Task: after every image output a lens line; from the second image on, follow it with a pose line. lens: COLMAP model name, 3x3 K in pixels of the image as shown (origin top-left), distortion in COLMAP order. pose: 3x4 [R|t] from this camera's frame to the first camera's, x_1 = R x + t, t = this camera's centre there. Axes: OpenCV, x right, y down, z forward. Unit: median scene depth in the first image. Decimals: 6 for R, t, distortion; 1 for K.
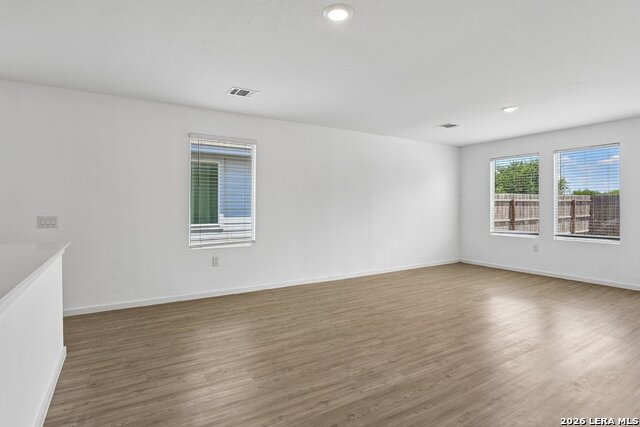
lens RADIAL K [[328.5, 0, 316.3], [0, 328.5, 211.2], [0, 0, 1]] dist [-0.001468, 0.009374]
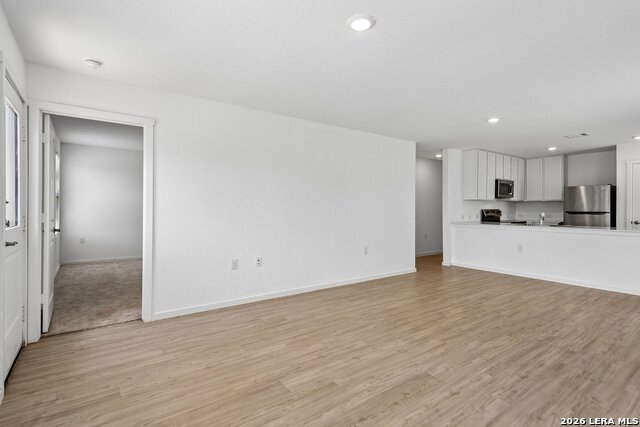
lens RADIAL K [[328.5, 0, 316.3], [0, 328.5, 203.9], [0, 0, 1]] dist [-0.001468, 0.009374]
pose [[-0.995381, -0.005978, -0.095812, 0.833172], [-0.006358, 0.999973, 0.003653, -0.024107], [0.095788, 0.004245, -0.995393, 1.768886]]
